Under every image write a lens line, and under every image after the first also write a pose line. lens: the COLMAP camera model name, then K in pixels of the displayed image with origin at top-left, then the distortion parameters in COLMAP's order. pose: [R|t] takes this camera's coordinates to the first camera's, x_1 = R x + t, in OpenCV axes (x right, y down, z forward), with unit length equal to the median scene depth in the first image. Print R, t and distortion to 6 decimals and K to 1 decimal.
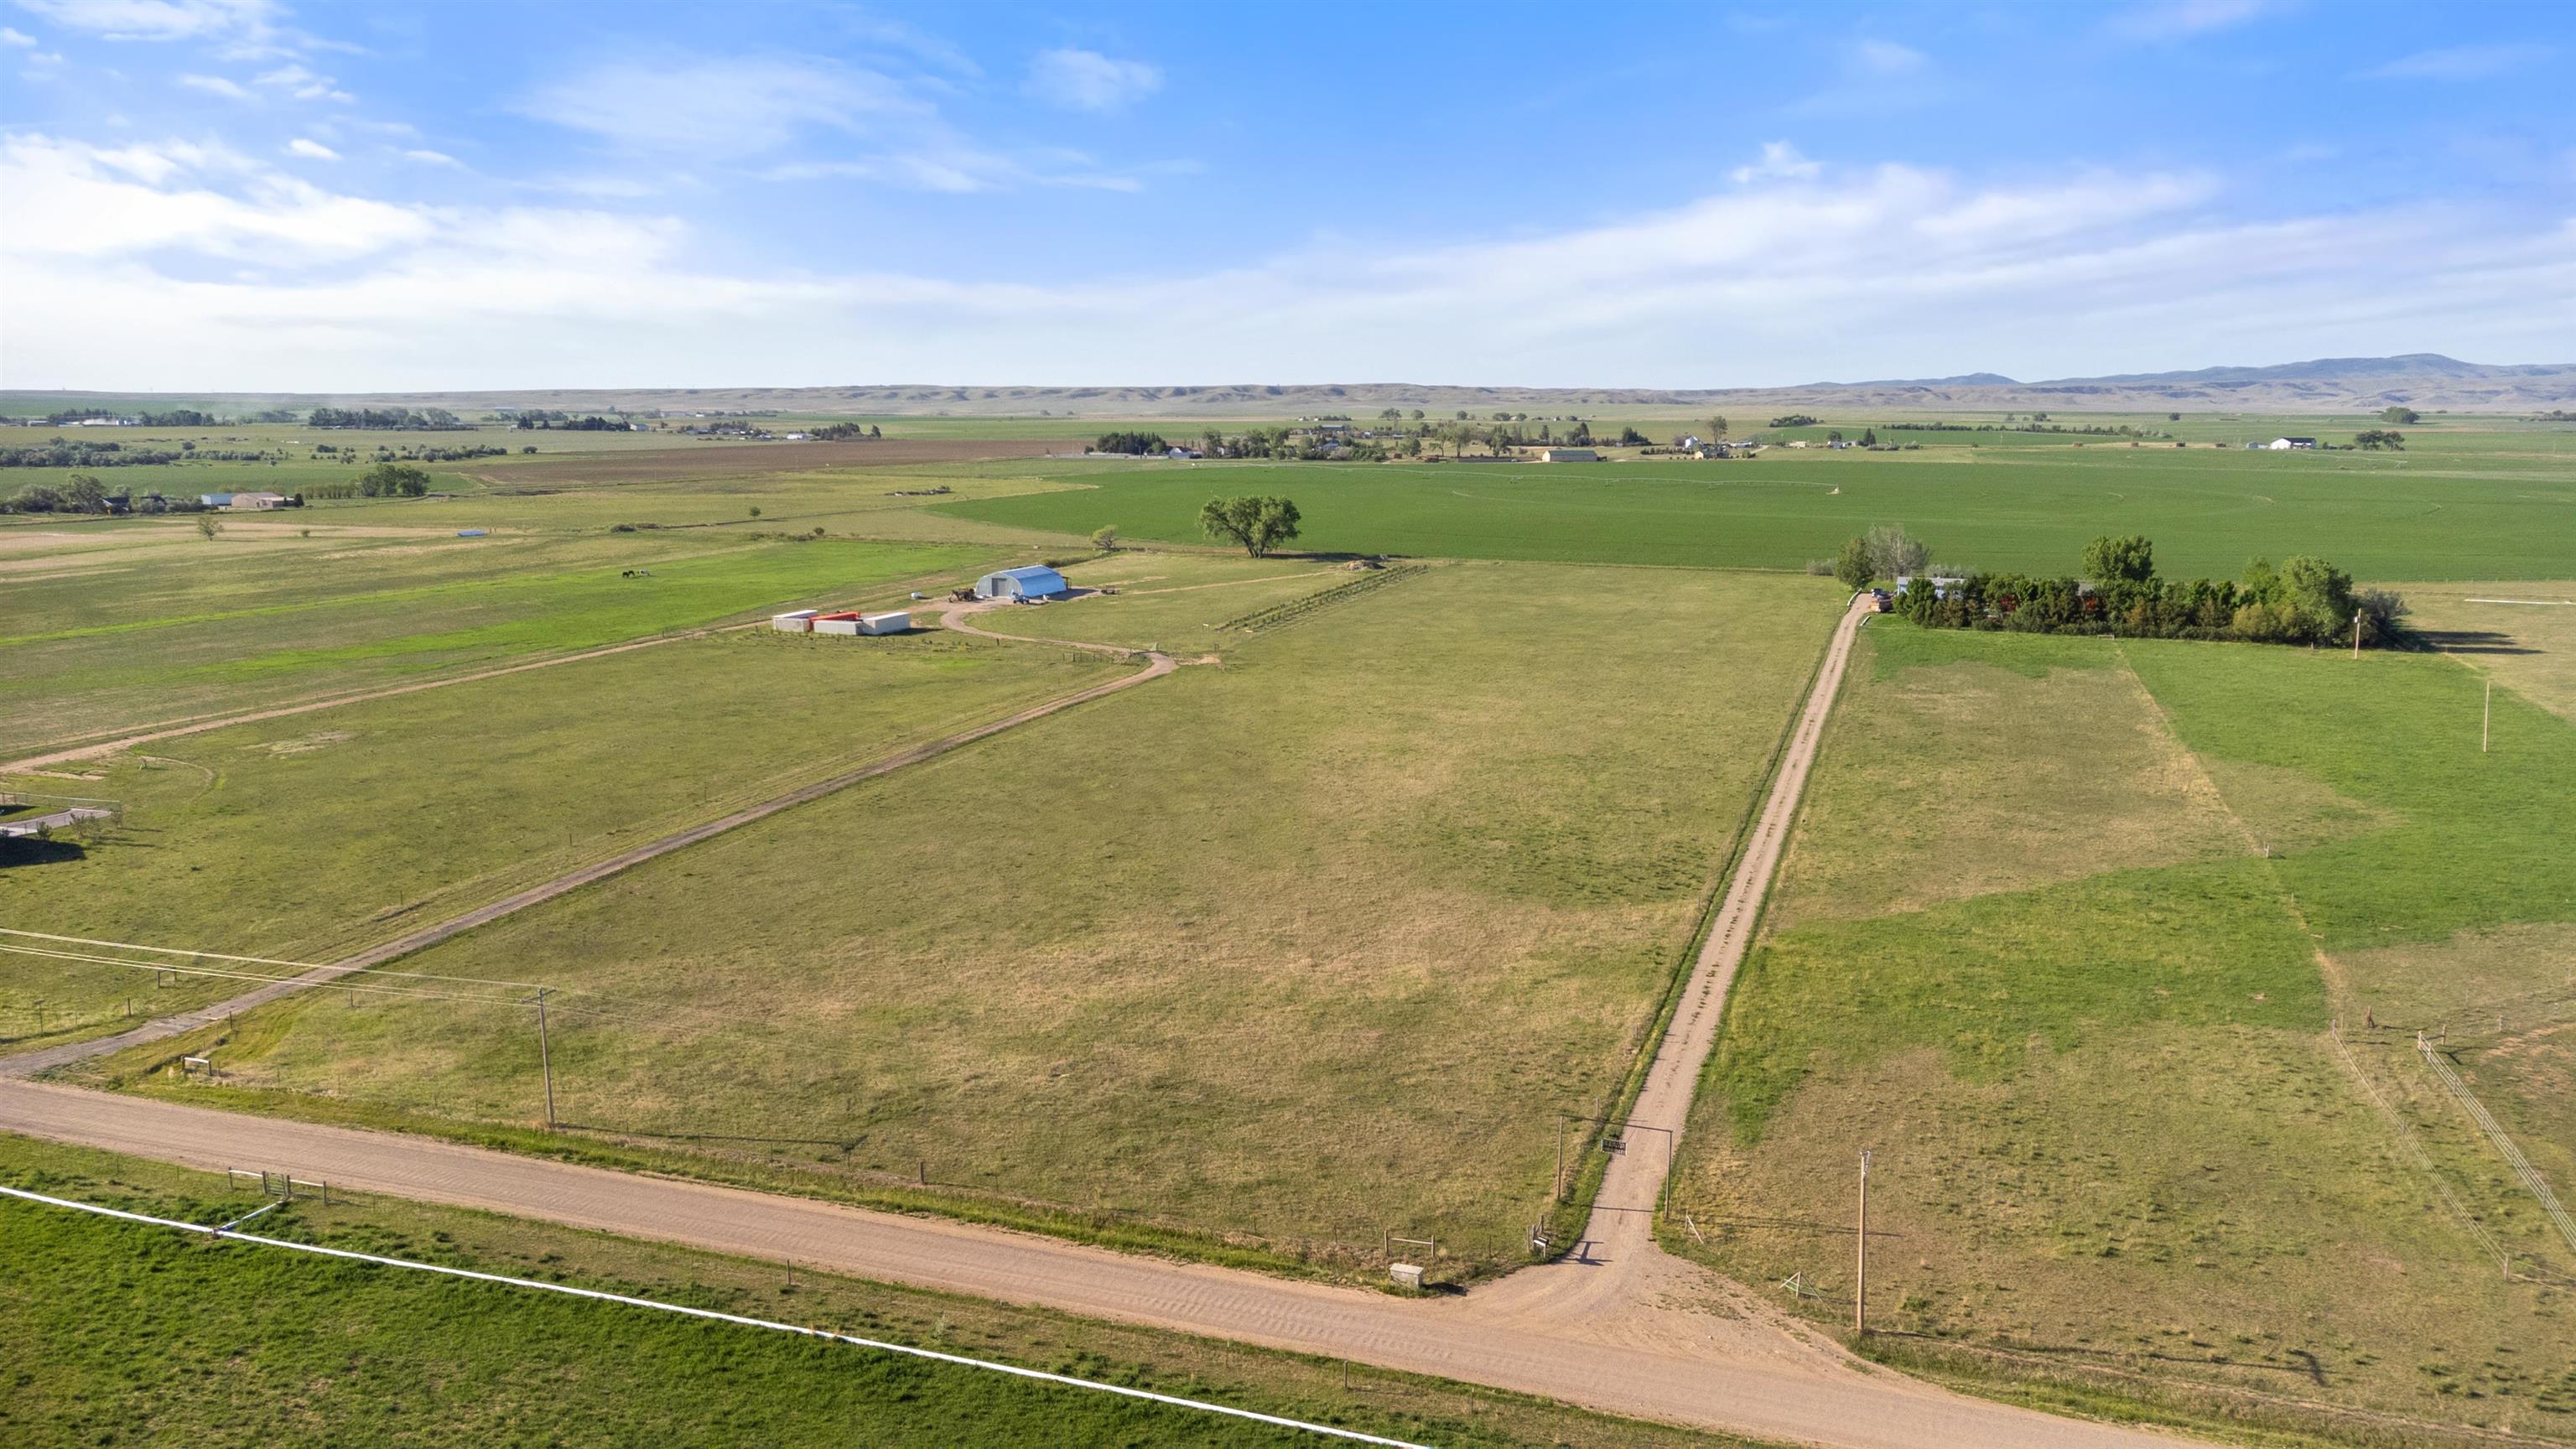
lens RADIAL K [[1896.3, 0, 1282.9], [0, 1896.3, 751.4], [0, 0, 1]] dist [0.034645, 0.045689]
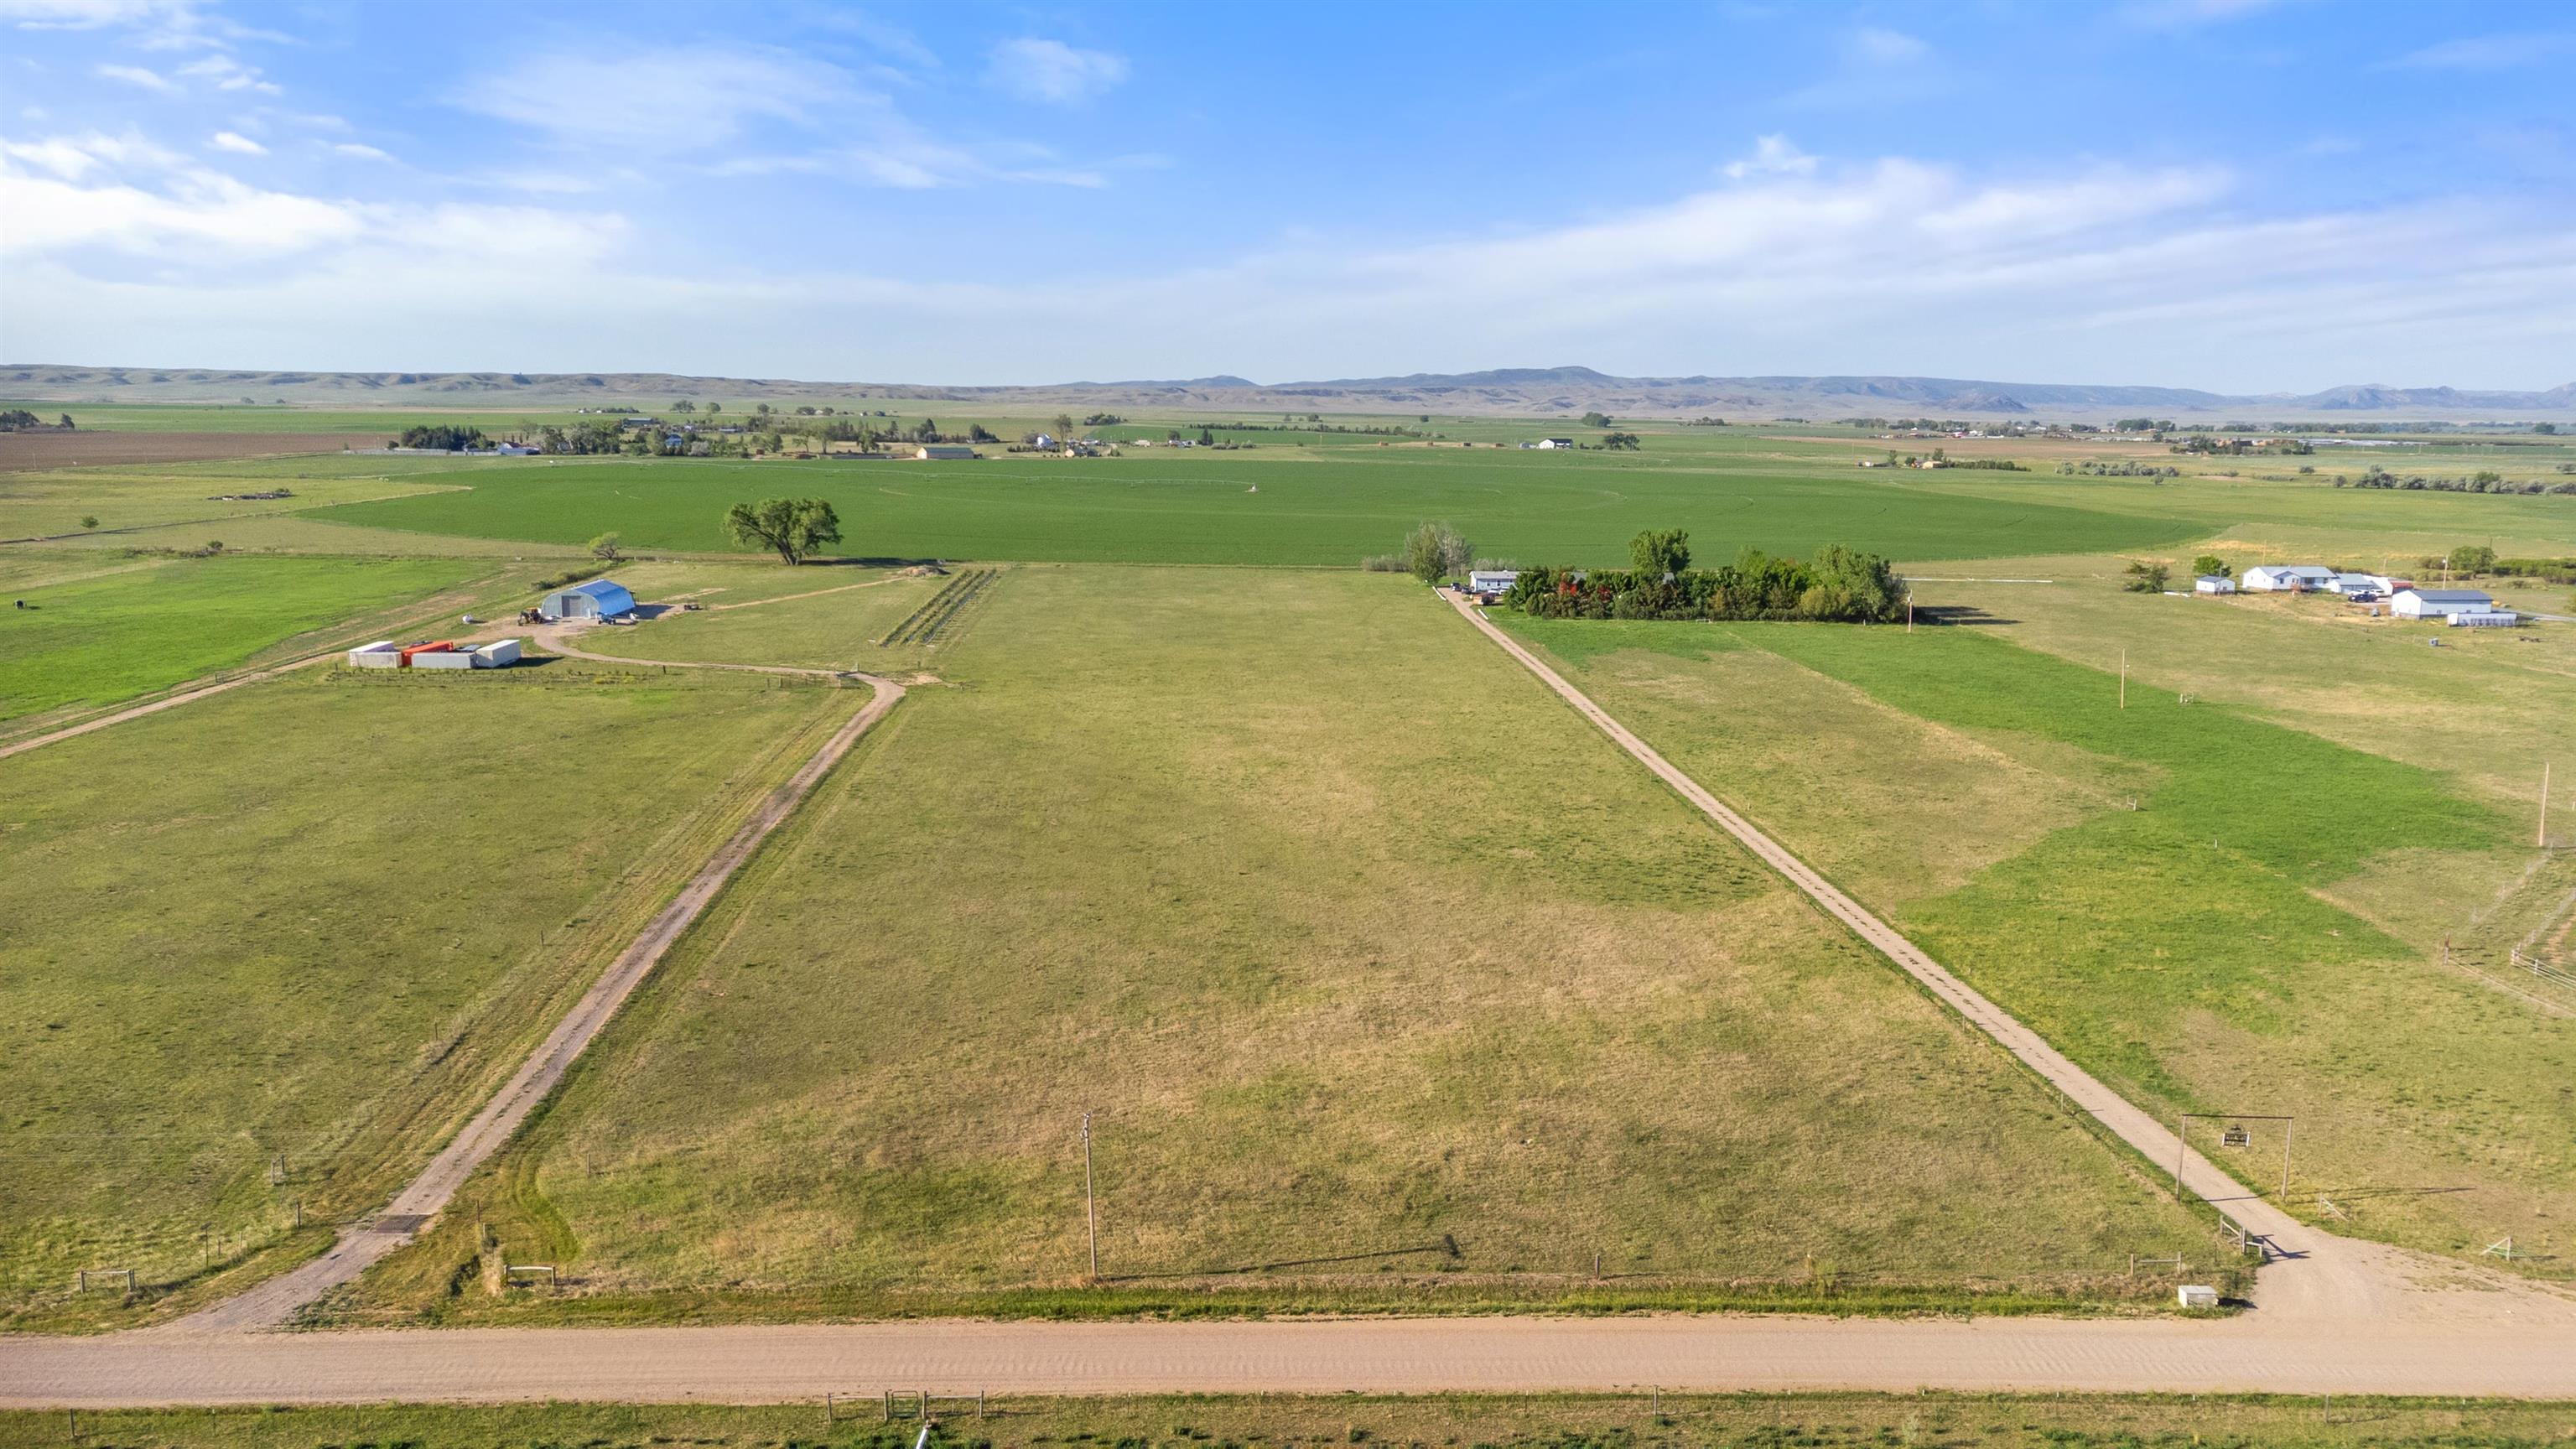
lens RADIAL K [[1896.3, 0, 1282.9], [0, 1896.3, 751.4], [0, 0, 1]] dist [0.034645, 0.045689]
pose [[0.929246, -0.060263, 0.364514, -0.434260], [0.059463, 0.998140, 0.013428, -0.029814], [-0.364645, 0.009197, 0.931101, 0.142014]]
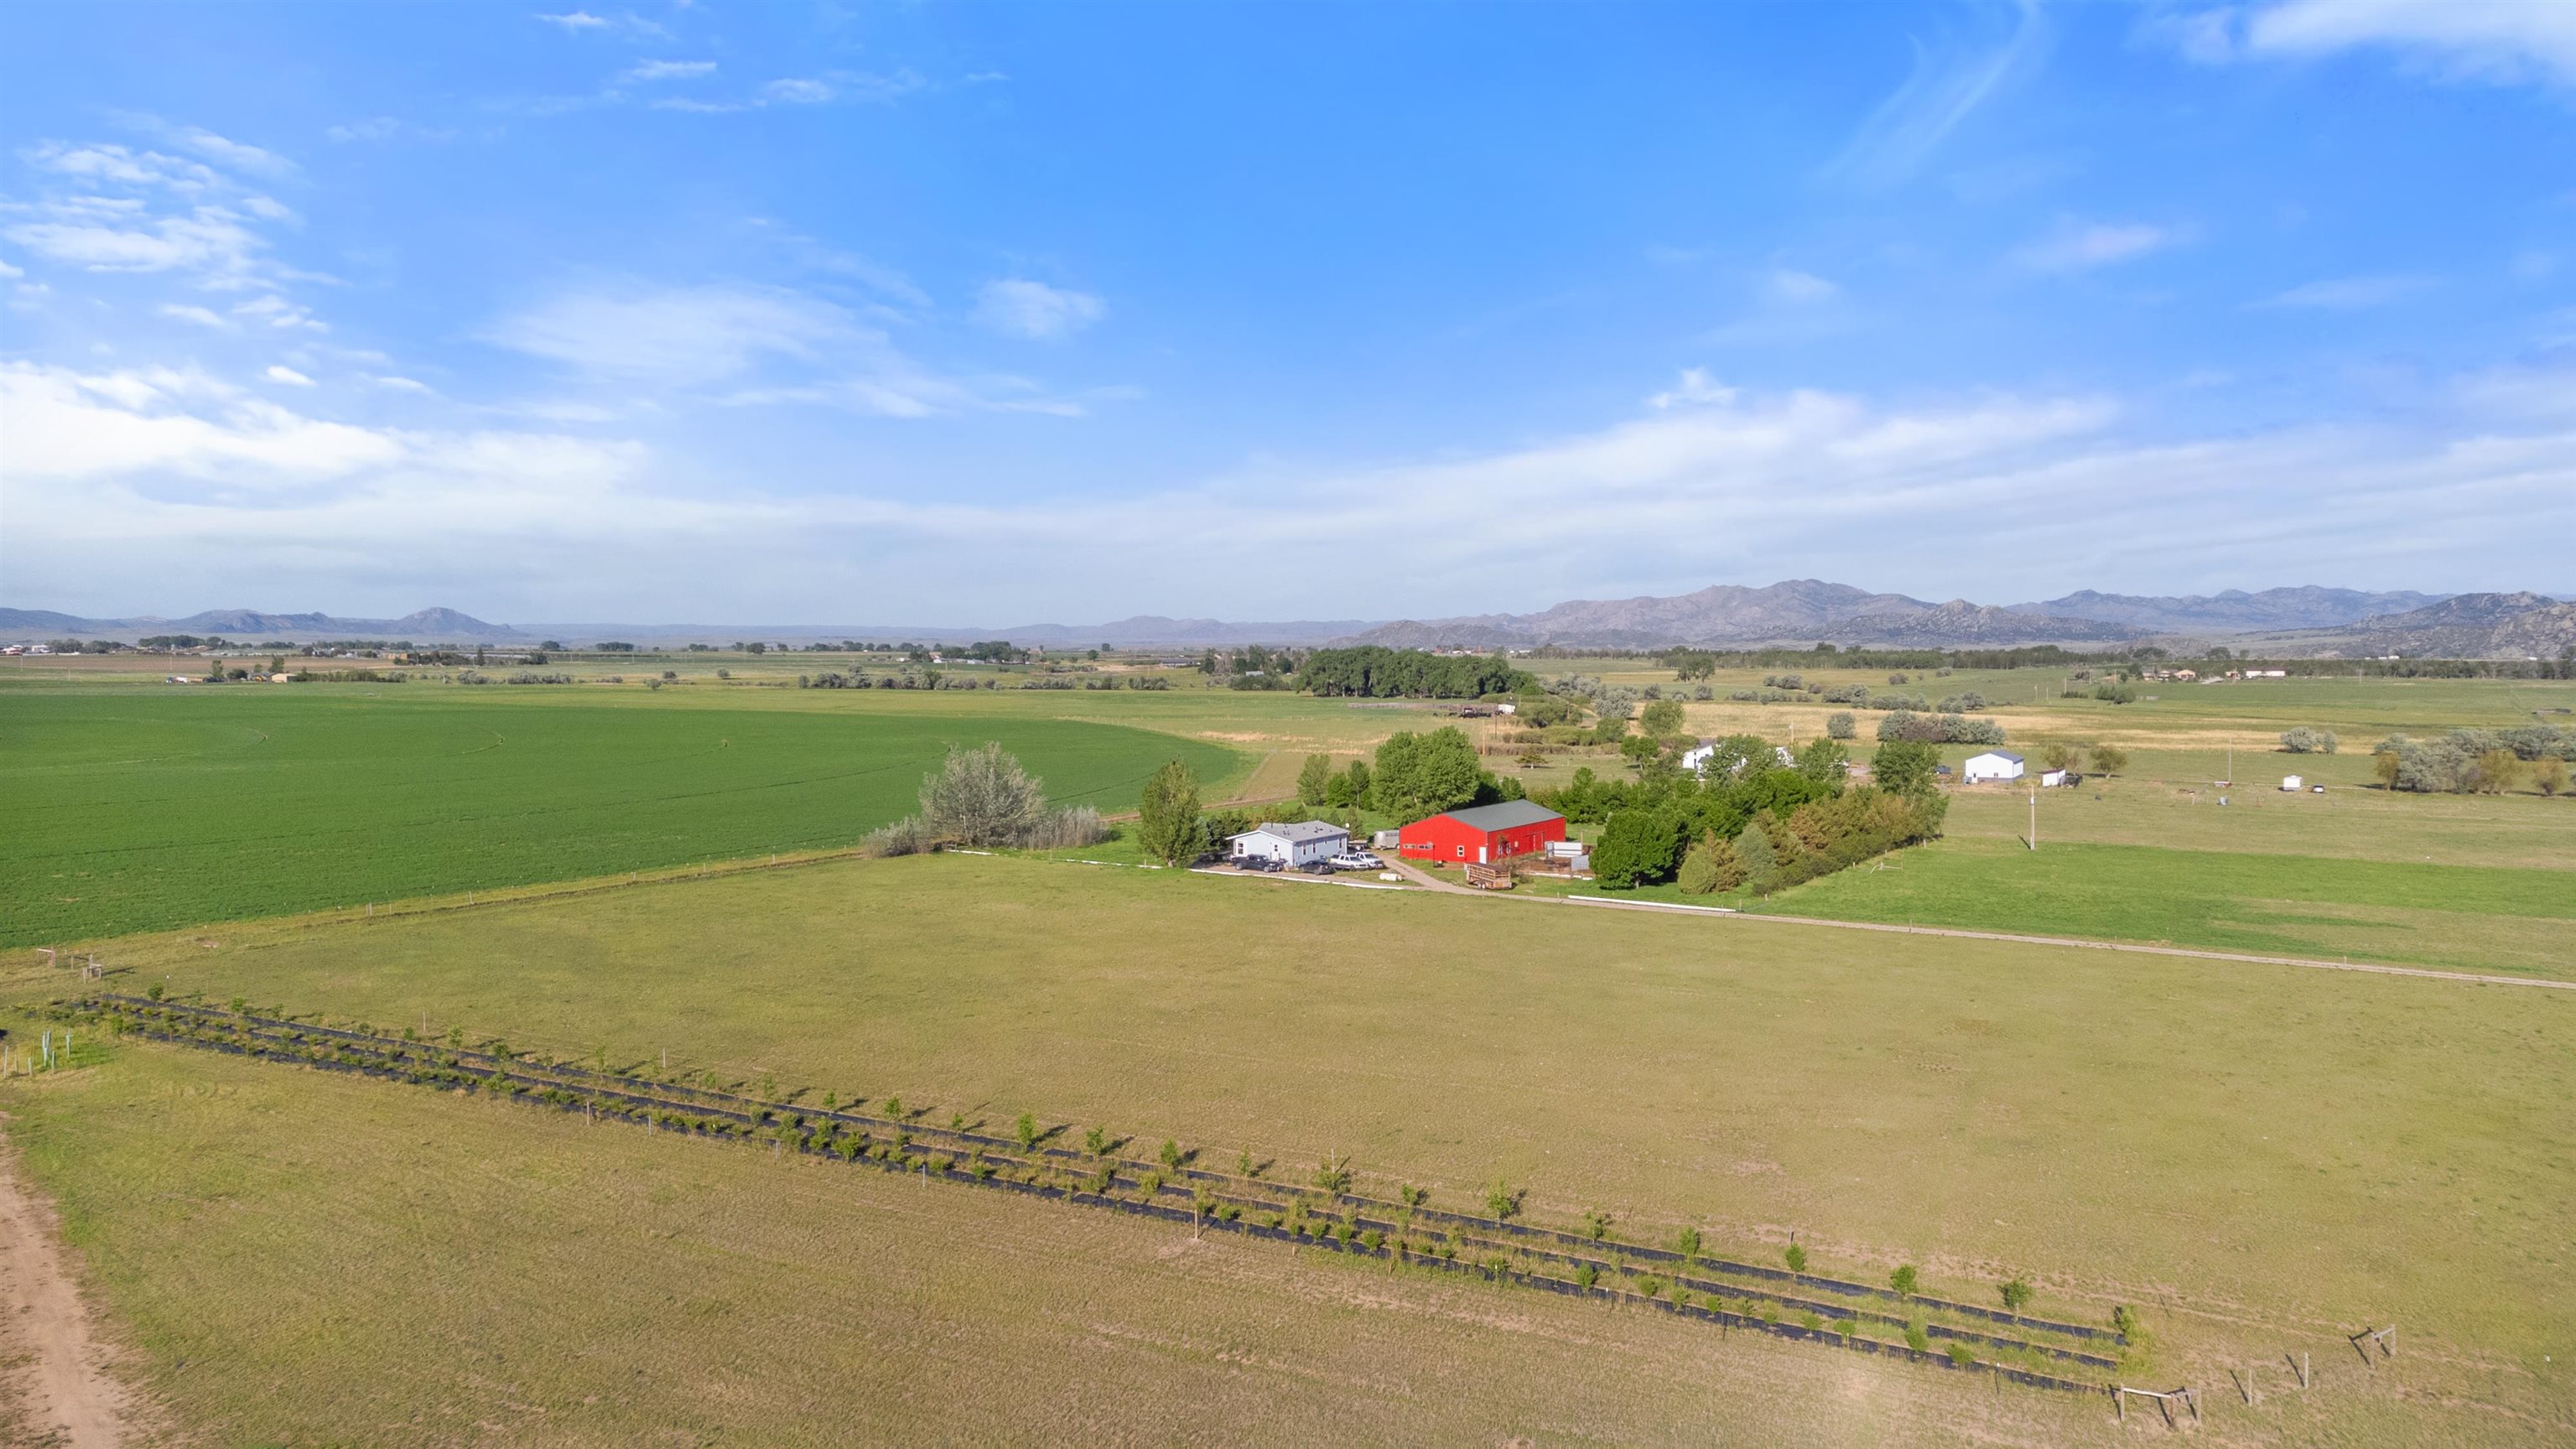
lens RADIAL K [[1896.3, 0, 1282.9], [0, 1896.3, 751.4], [0, 0, 1]] dist [0.034645, 0.045689]
pose [[0.181967, -0.062072, 0.981344, -0.528822], [0.176930, 0.983784, 0.029419, -0.333427], [-0.967256, 0.168275, 0.189998, 2.306986]]
